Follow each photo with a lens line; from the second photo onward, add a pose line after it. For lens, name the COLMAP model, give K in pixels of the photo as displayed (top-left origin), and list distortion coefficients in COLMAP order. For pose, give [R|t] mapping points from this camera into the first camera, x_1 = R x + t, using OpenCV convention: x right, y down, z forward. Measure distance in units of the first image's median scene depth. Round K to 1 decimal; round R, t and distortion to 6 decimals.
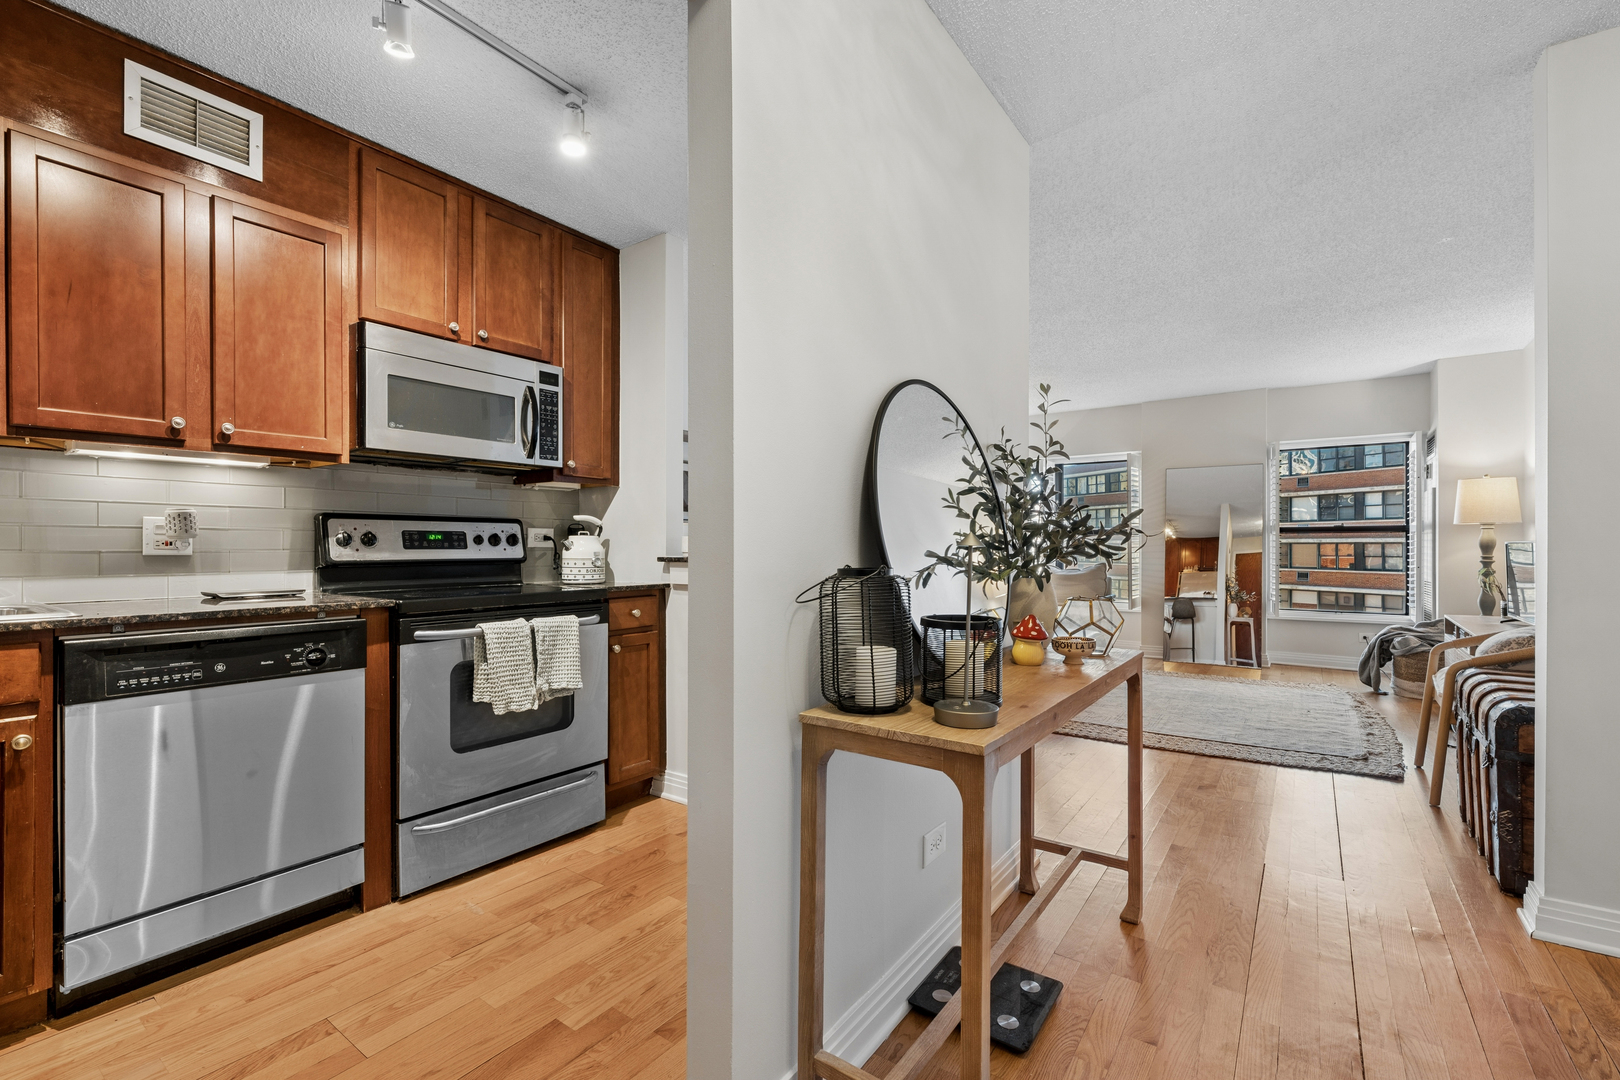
lens RADIAL K [[710.3, 0, 809.2], [0, 710.3, 548.5], [0, 0, 1]] dist [-0.001304, -0.000236]
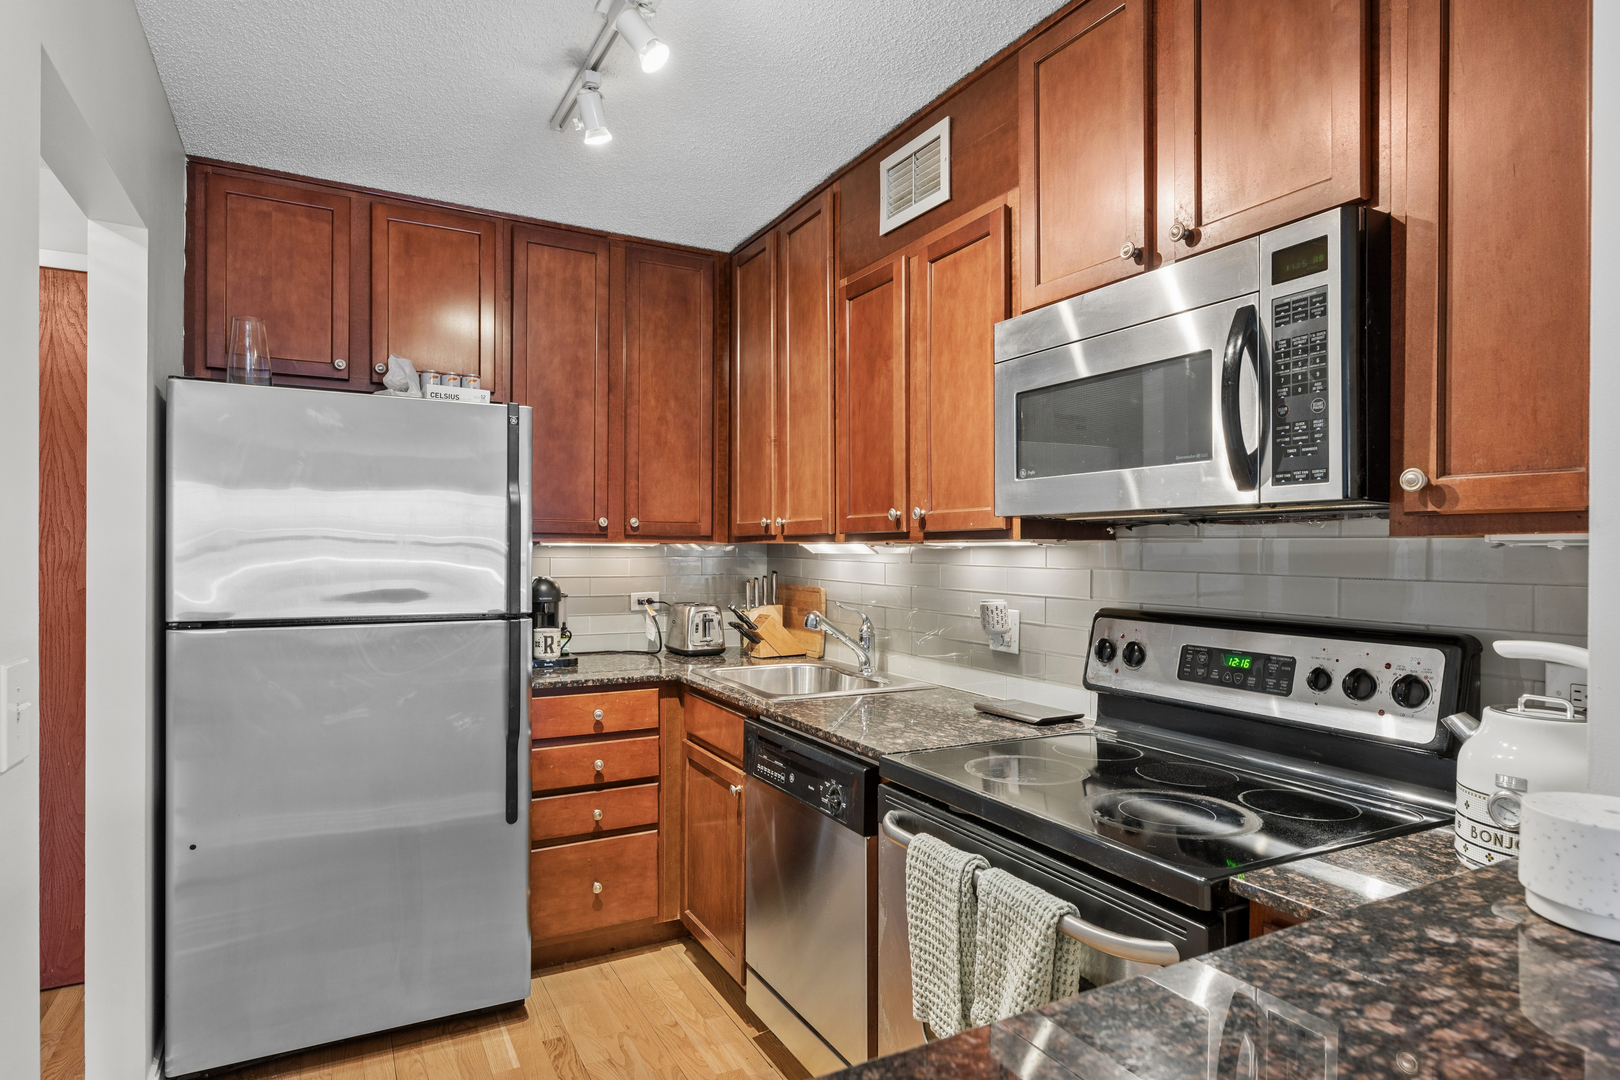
lens RADIAL K [[904.6, 0, 813.3], [0, 904.6, 551.4], [0, 0, 1]] dist [0.000316, 0.000000]
pose [[-0.442737, 0.000951, -0.896651, 0.166519], [-0.008098, 0.999954, 0.005059, -0.095386], [0.896615, 0.009501, -0.442710, 1.028164]]
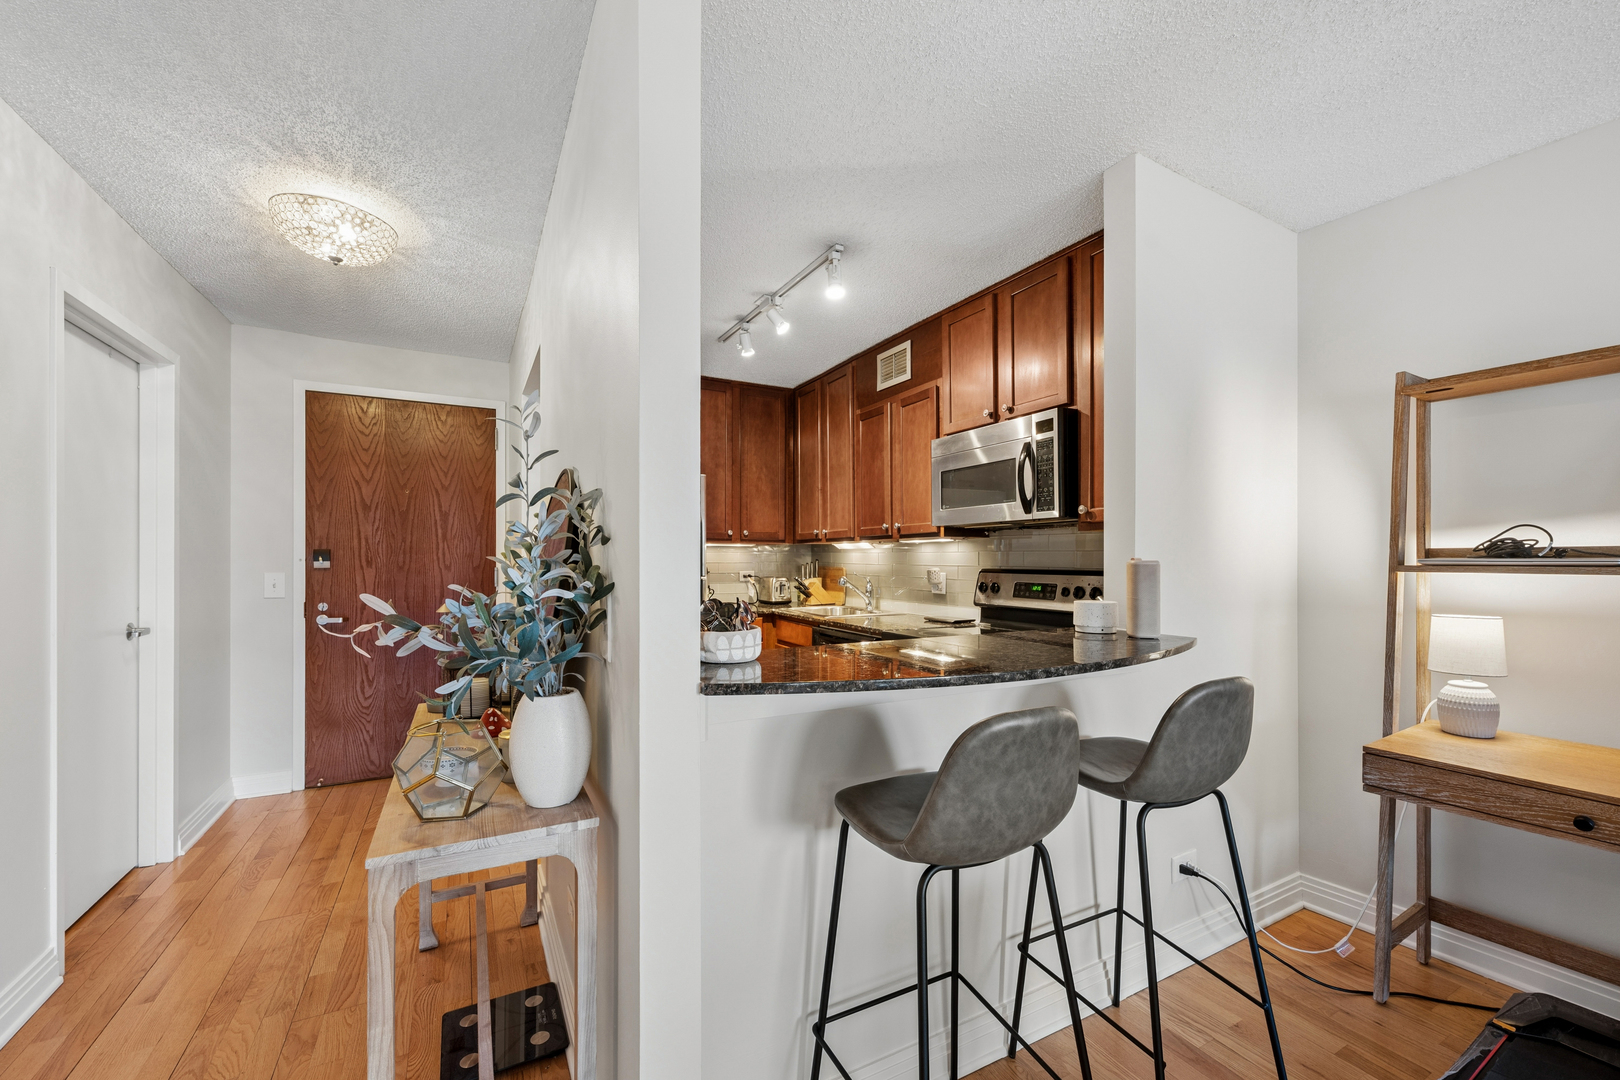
lens RADIAL K [[651.1, 0, 811.9], [0, 651.1, 557.2], [0, 0, 1]] dist [0.000986, 0.000050]
pose [[-0.445102, -0.001300, -0.895479, 0.579904], [-0.003387, 0.999994, 0.000232, -0.065888], [0.895474, 0.003137, -0.445104, 1.160047]]
